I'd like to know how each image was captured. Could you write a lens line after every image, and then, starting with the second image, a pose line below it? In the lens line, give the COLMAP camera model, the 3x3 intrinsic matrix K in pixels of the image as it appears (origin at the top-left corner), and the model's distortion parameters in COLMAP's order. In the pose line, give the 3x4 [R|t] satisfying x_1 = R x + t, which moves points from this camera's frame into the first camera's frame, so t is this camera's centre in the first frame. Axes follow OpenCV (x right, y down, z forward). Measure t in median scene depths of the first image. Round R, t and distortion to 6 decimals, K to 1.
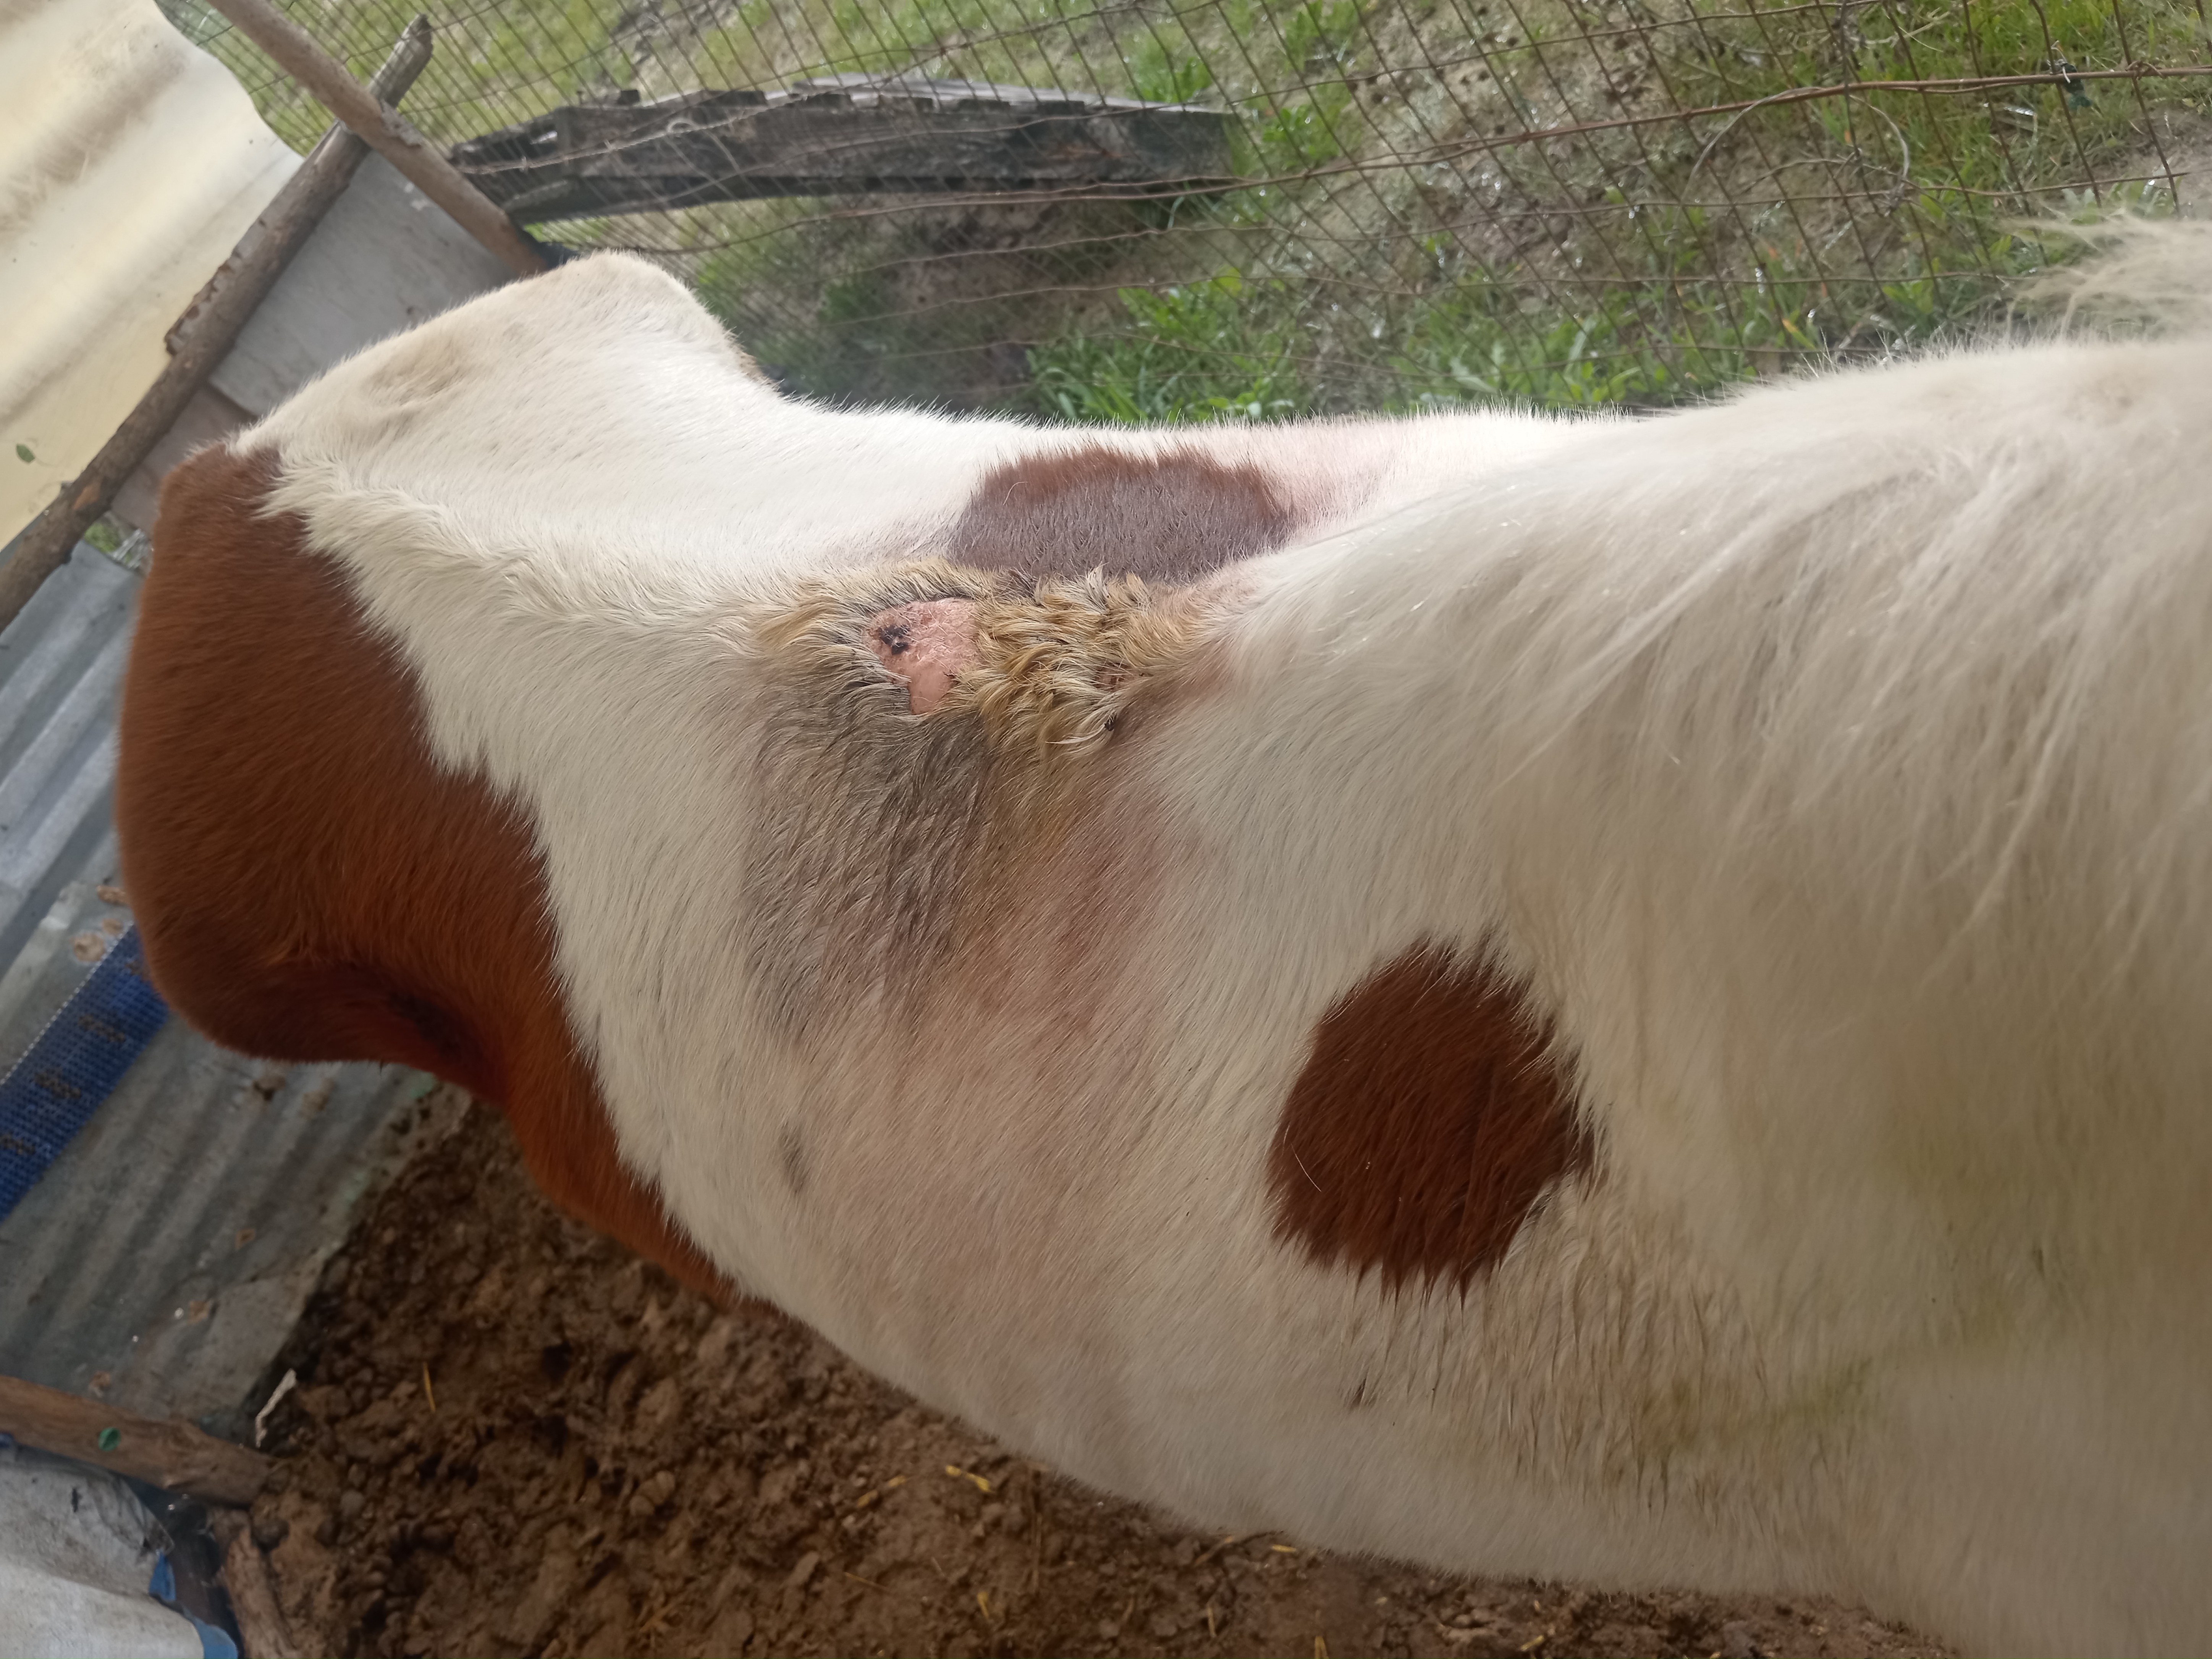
lens RADIAL K [[1742.0, 0, 1111.9], [0, 1742.0, 815.0], [0, 0, 1]] dist [-0.003089, 0.000485]
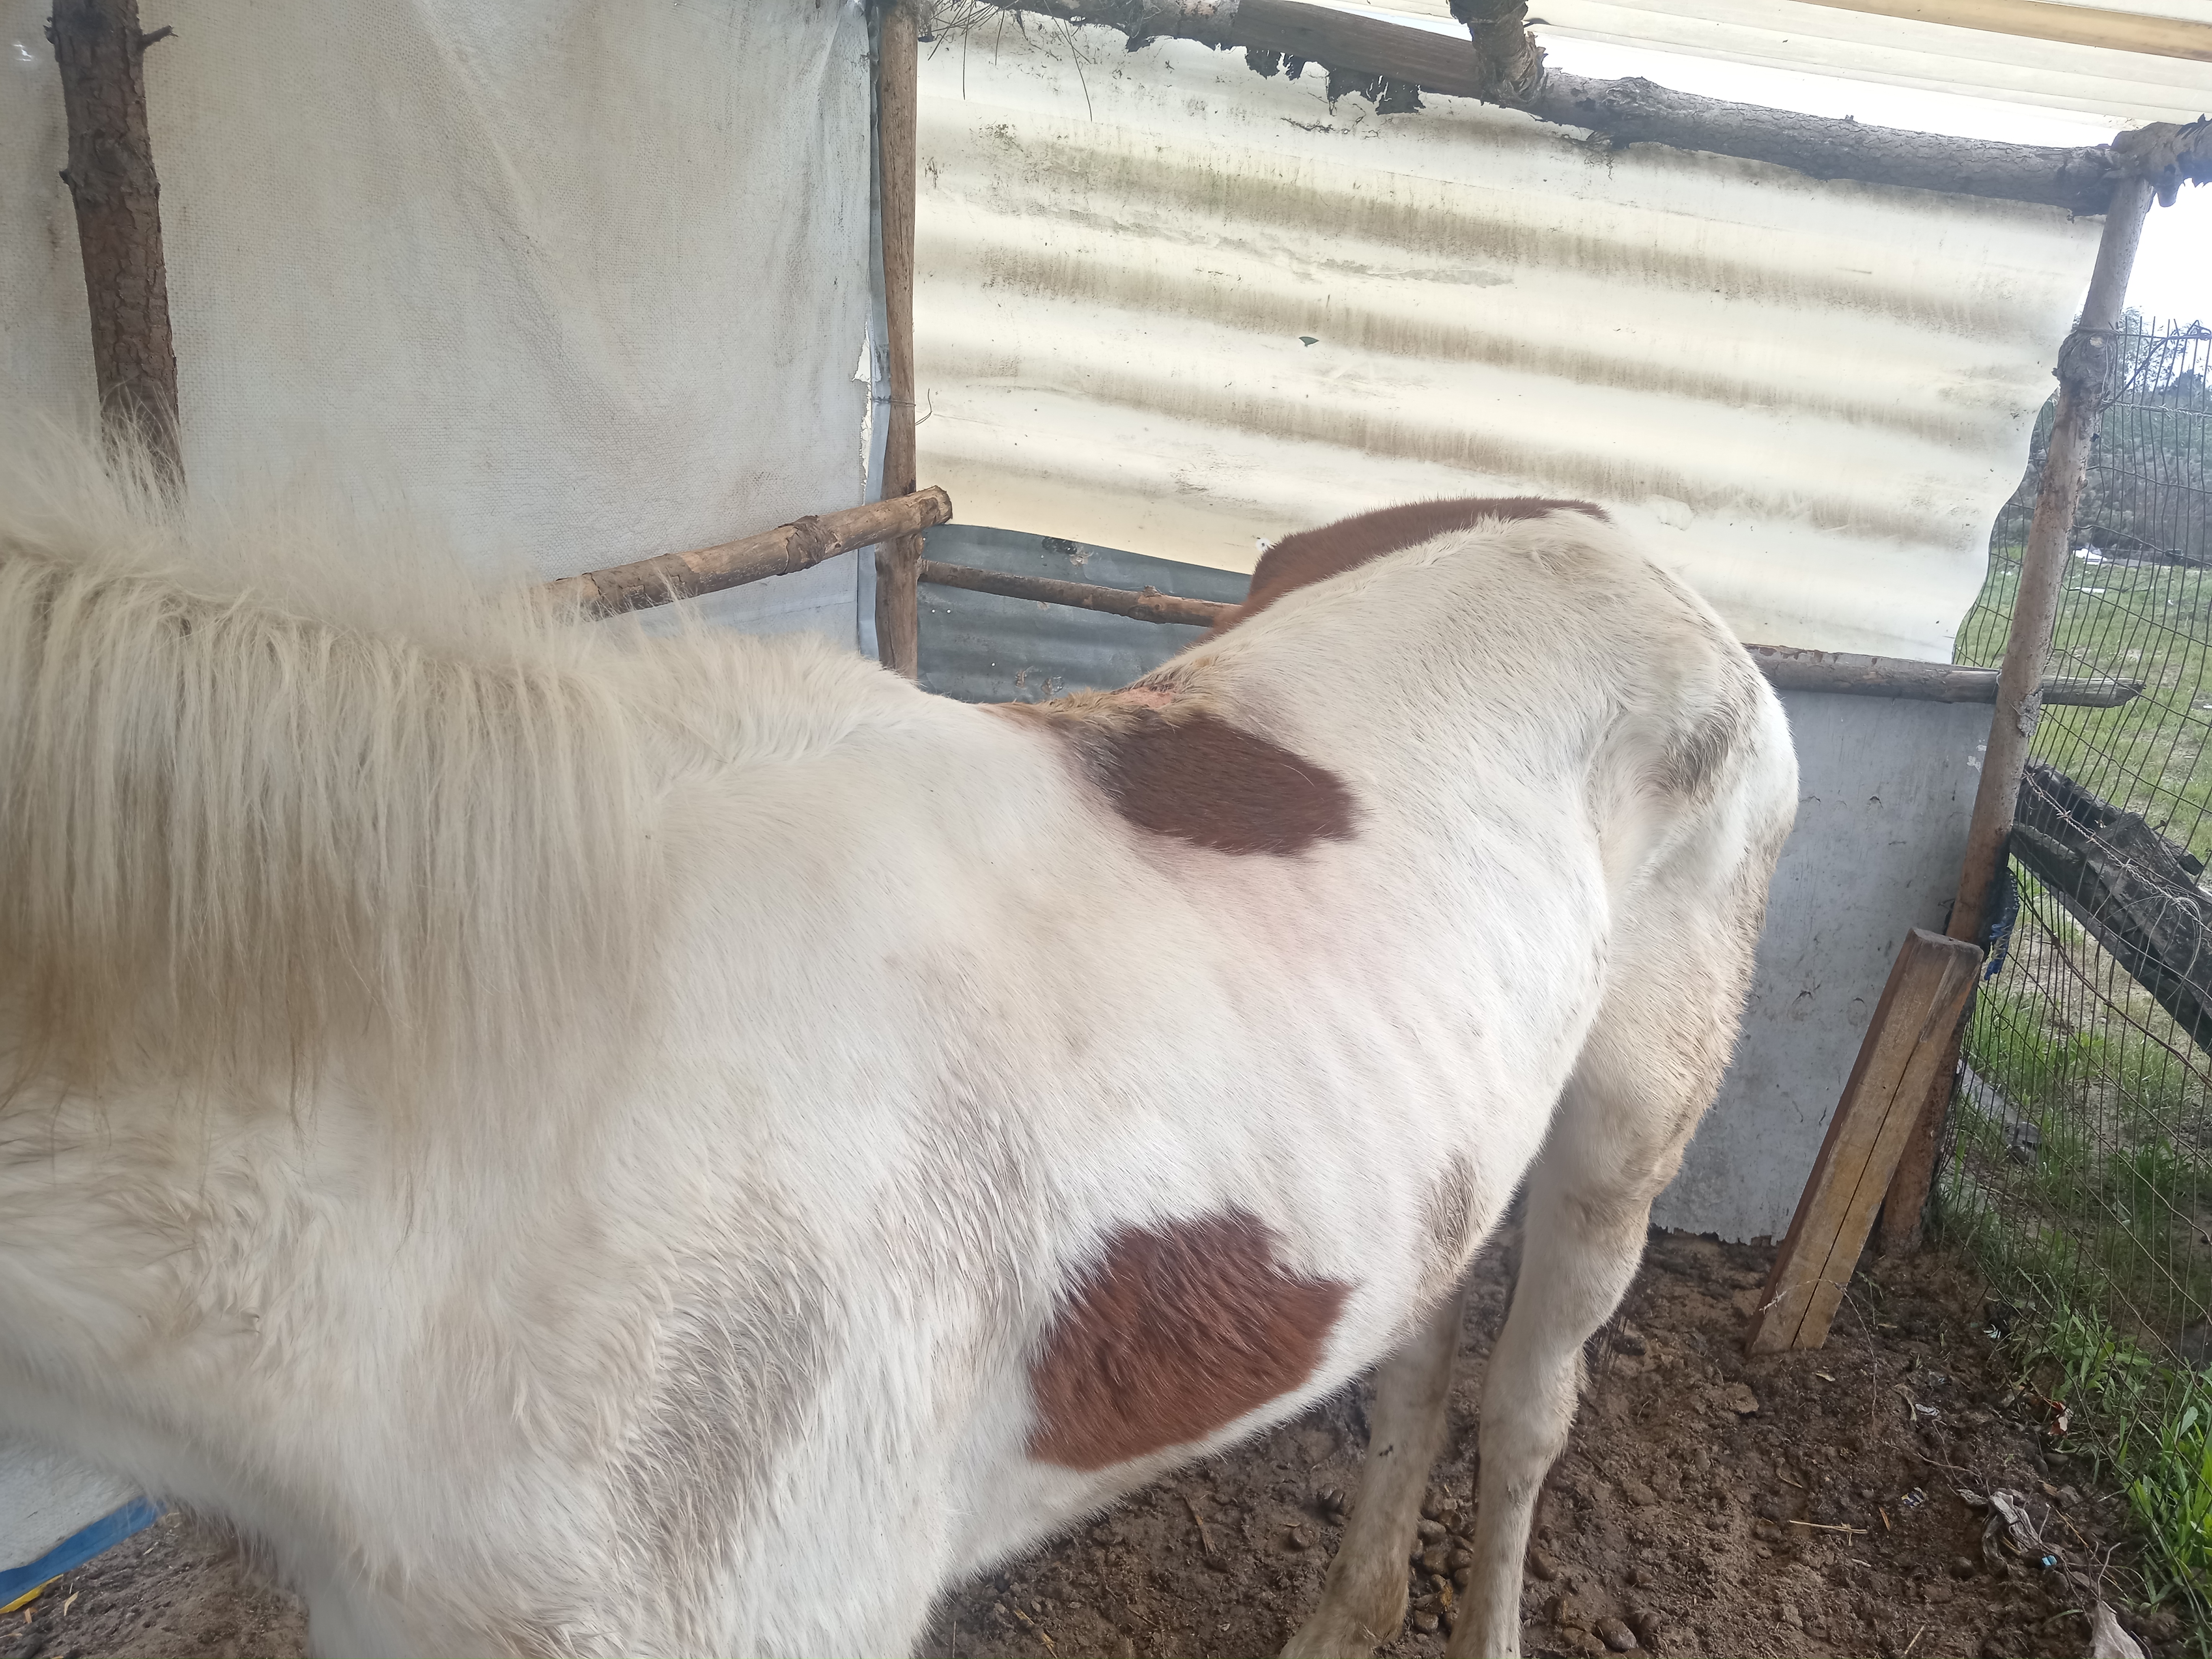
lens RADIAL K [[1742.0, 0, 1104.9], [0, 1742.0, 815.6], [0, 0, 1]] dist [-0.003089, 0.000485]
pose [[0.303498, 0.769974, -0.561274, 0.073161], [-0.893535, 0.434550, 0.112969, 0.022380], [0.330885, 0.467232, 0.819884, -0.045232]]
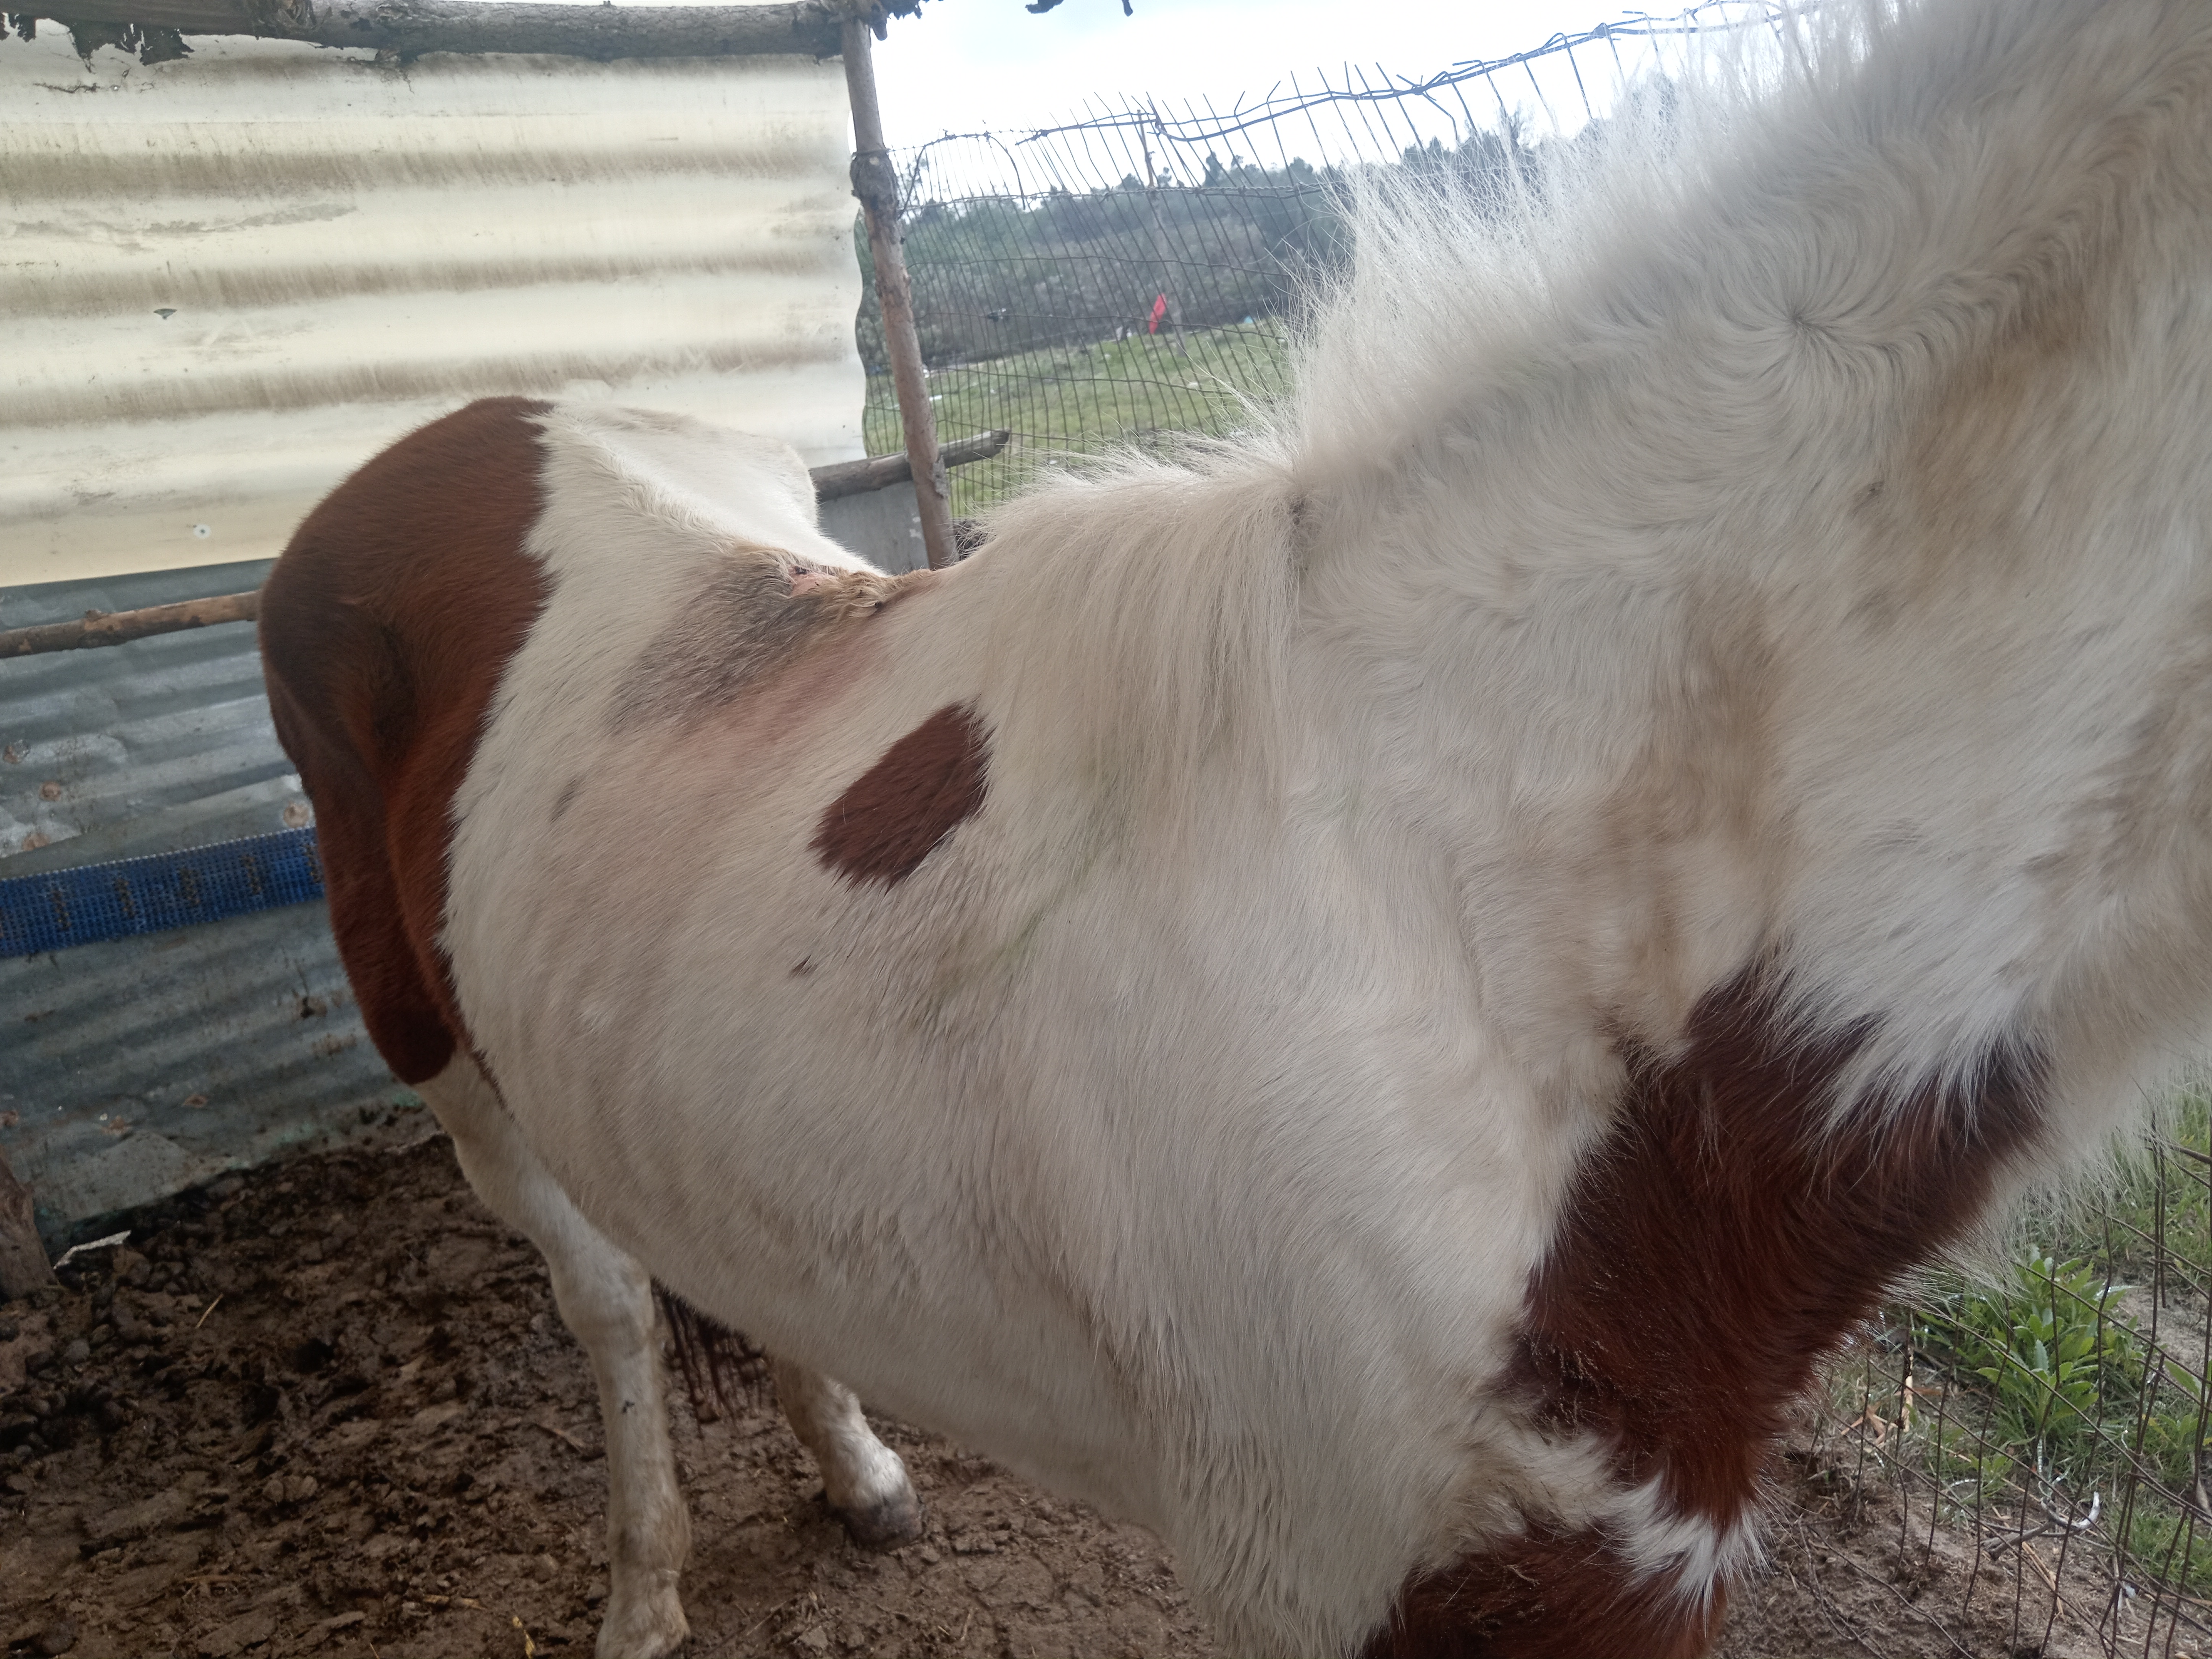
lens RADIAL K [[1742.0, 0, 1124.1], [0, 1742.0, 821.7], [0, 0, 1]] dist [-0.003089, 0.000485]
pose [[0.797051, 0.565127, -0.212935, 0.120257], [-0.603852, 0.740807, -0.294224, 0.091430], [-0.008531, 0.363093, 0.931714, -0.111549]]
